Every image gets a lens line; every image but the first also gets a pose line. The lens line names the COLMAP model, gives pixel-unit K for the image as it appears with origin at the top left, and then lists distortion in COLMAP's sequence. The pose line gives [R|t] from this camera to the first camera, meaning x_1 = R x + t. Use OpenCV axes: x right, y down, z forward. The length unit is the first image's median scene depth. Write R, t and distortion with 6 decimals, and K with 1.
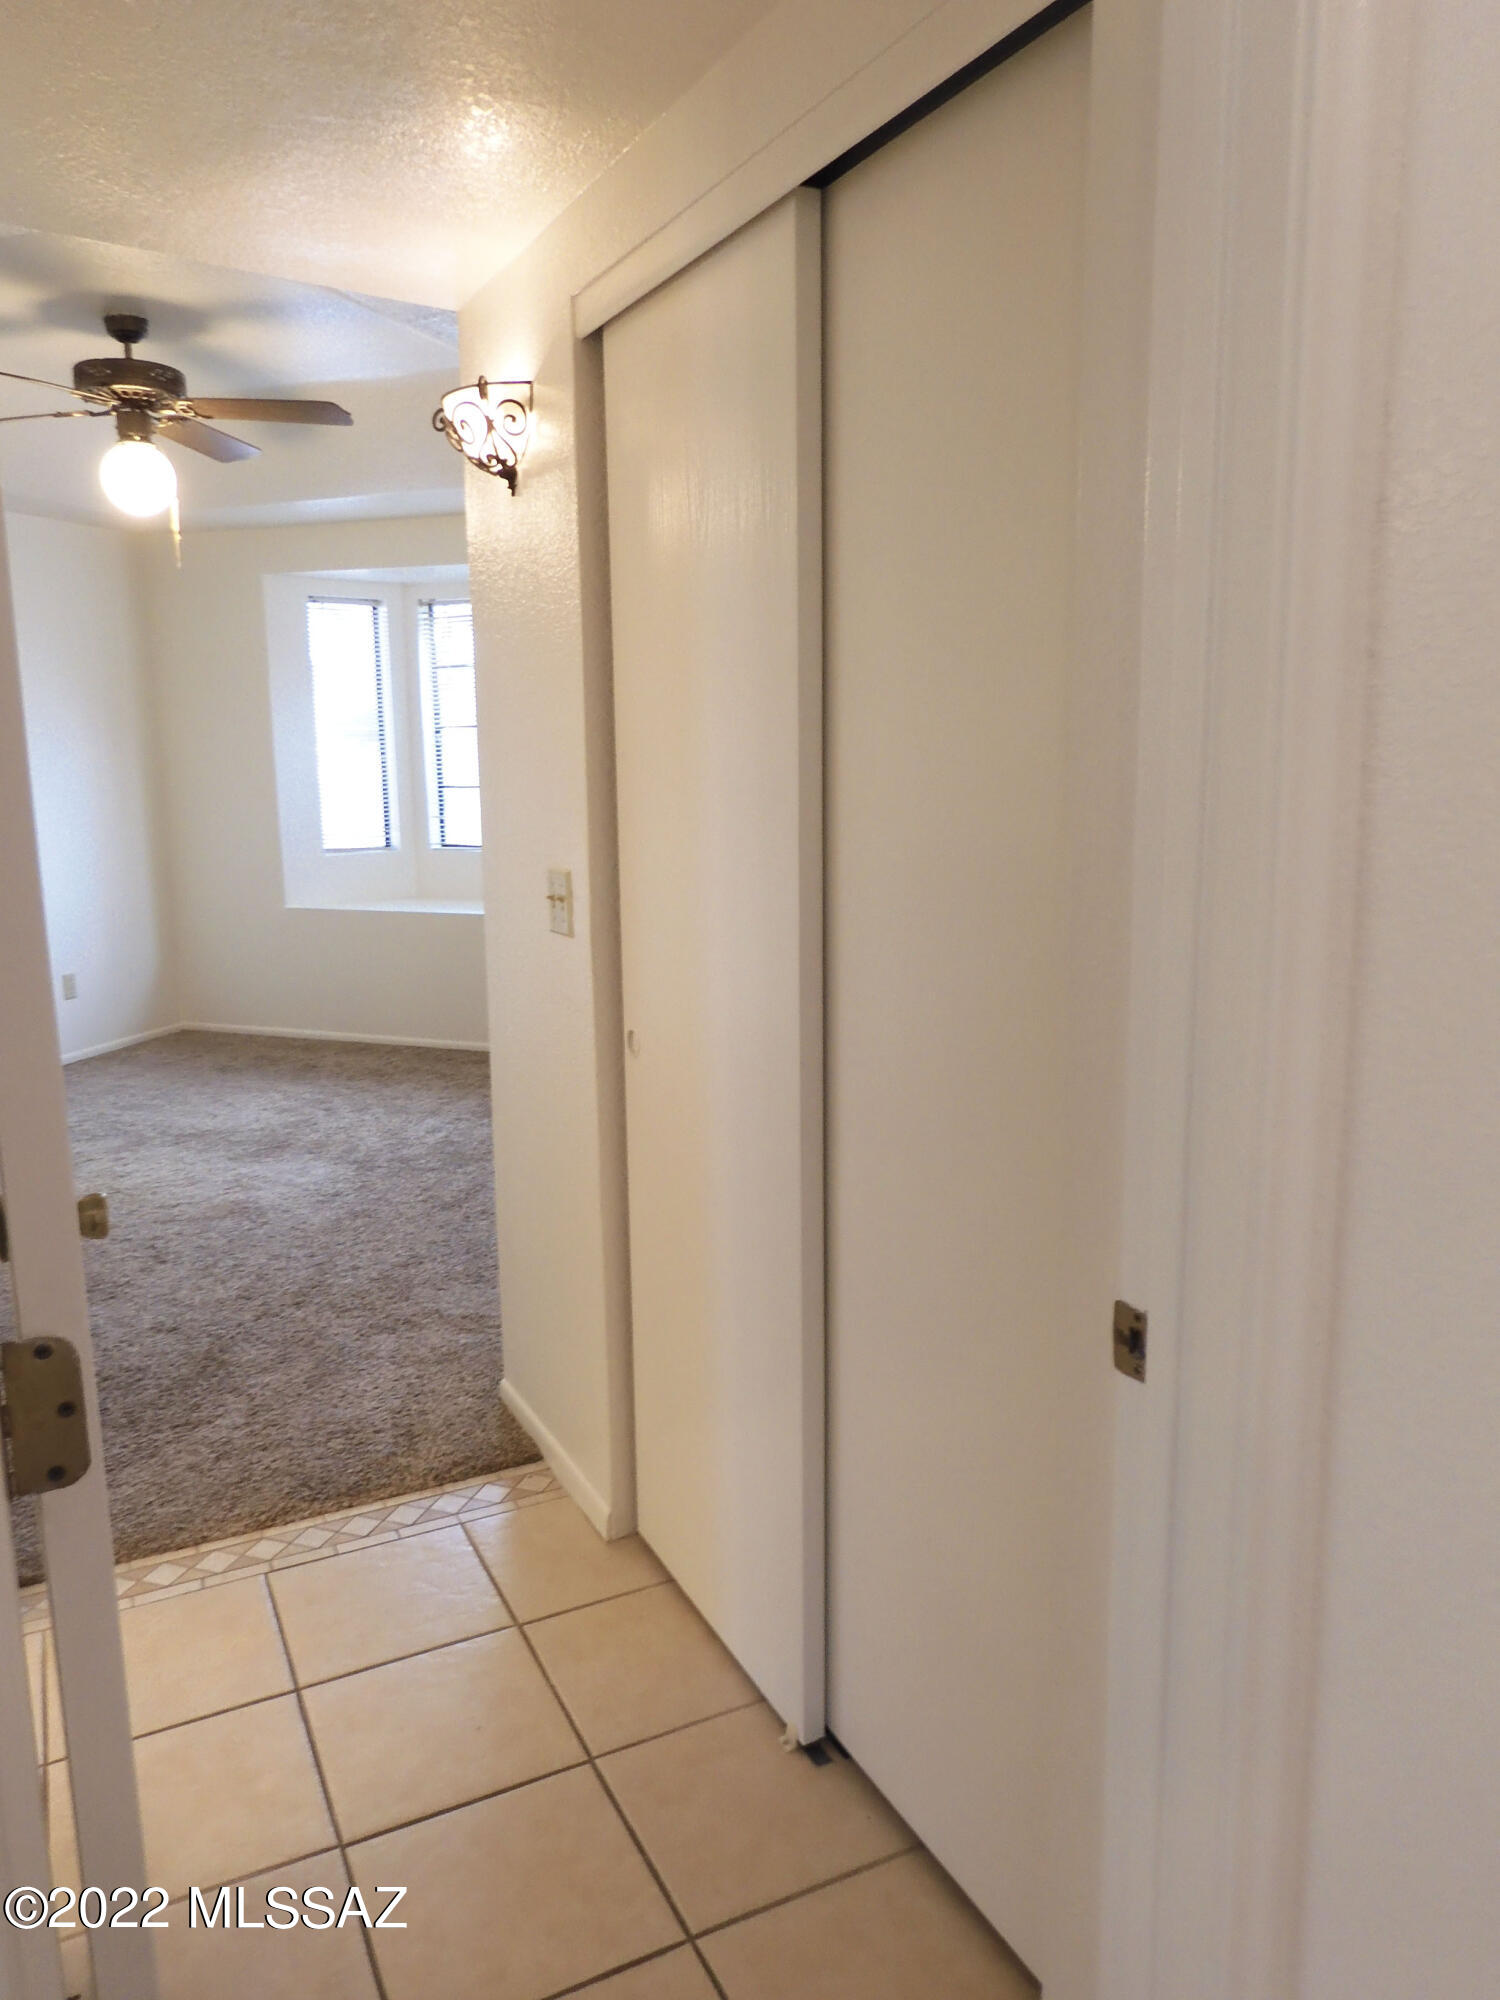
lens RADIAL K [[1420.7, 0, 760.6], [0, 1420.7, 980.6], [0, 0, 1]] dist [-0.007903, 0.002581]
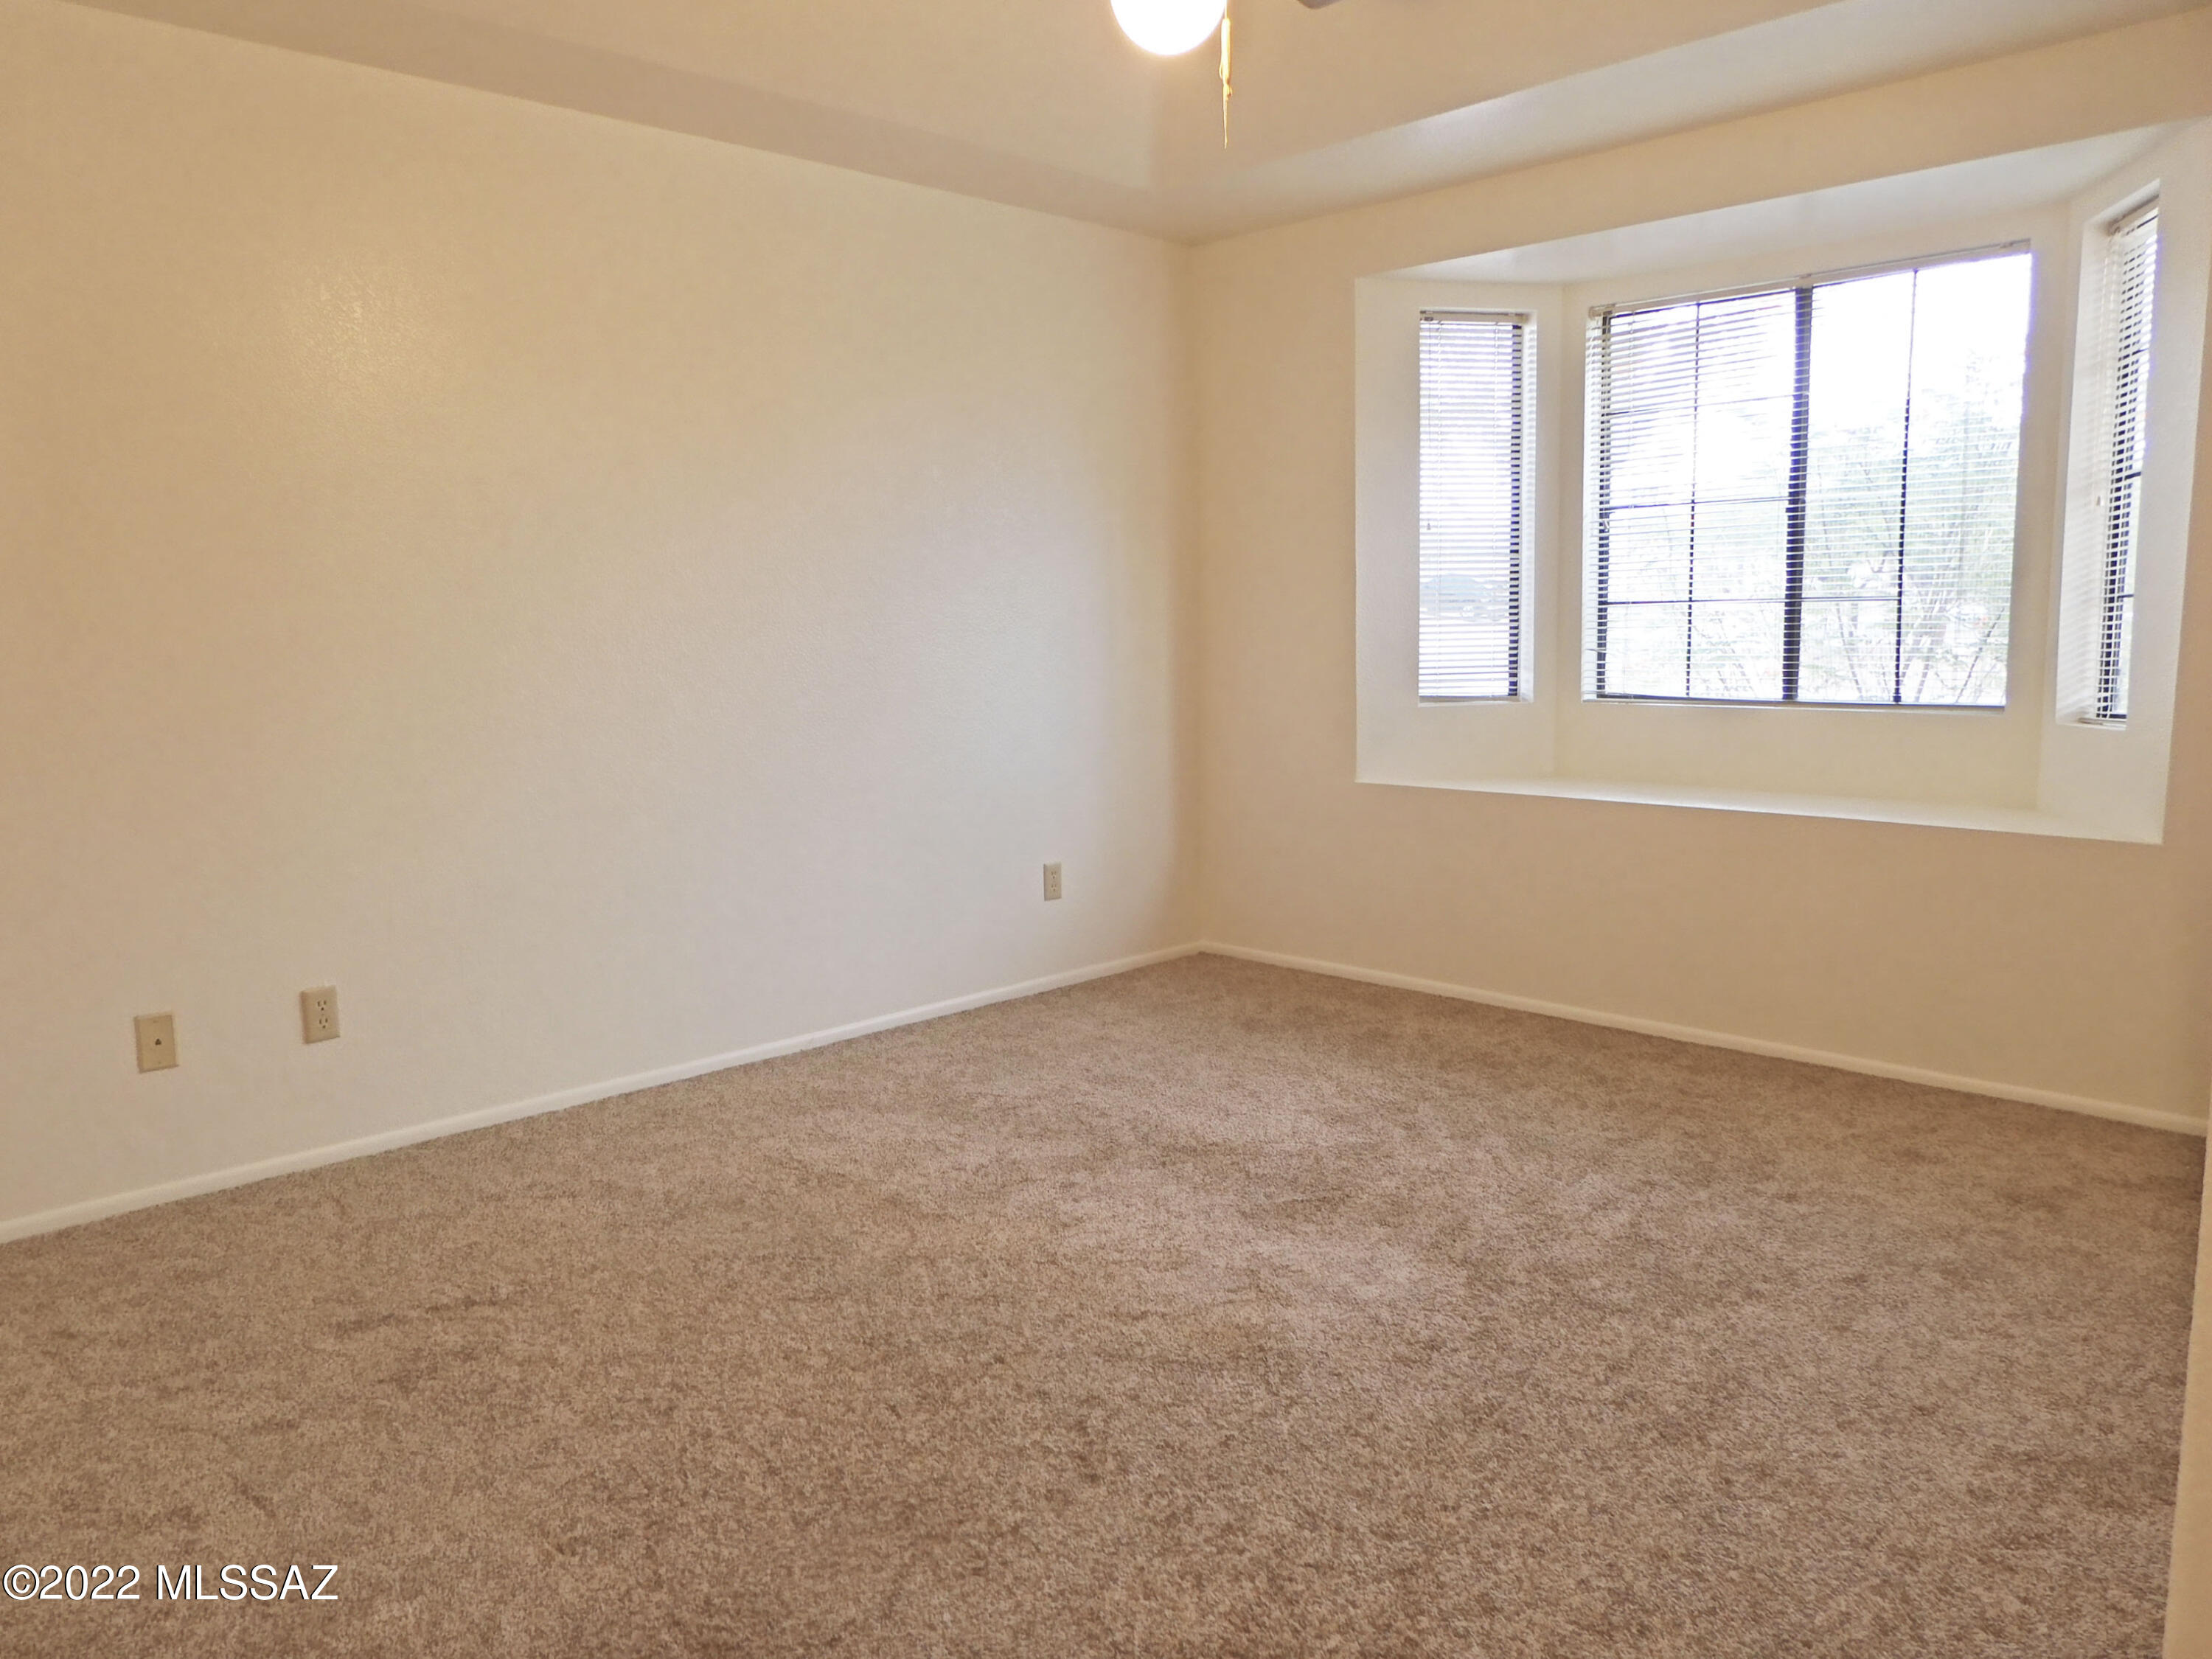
lens RADIAL K [[1571.3, 0, 1110.9], [0, 1571.3, 822.8], [0, 0, 1]] dist [-0.007903, 0.002581]
pose [[0.892620, 0.052839, -0.447702, -0.149987], [-0.069606, 0.997352, -0.021070, -0.012806], [0.445403, 0.049970, 0.893935, 0.411036]]
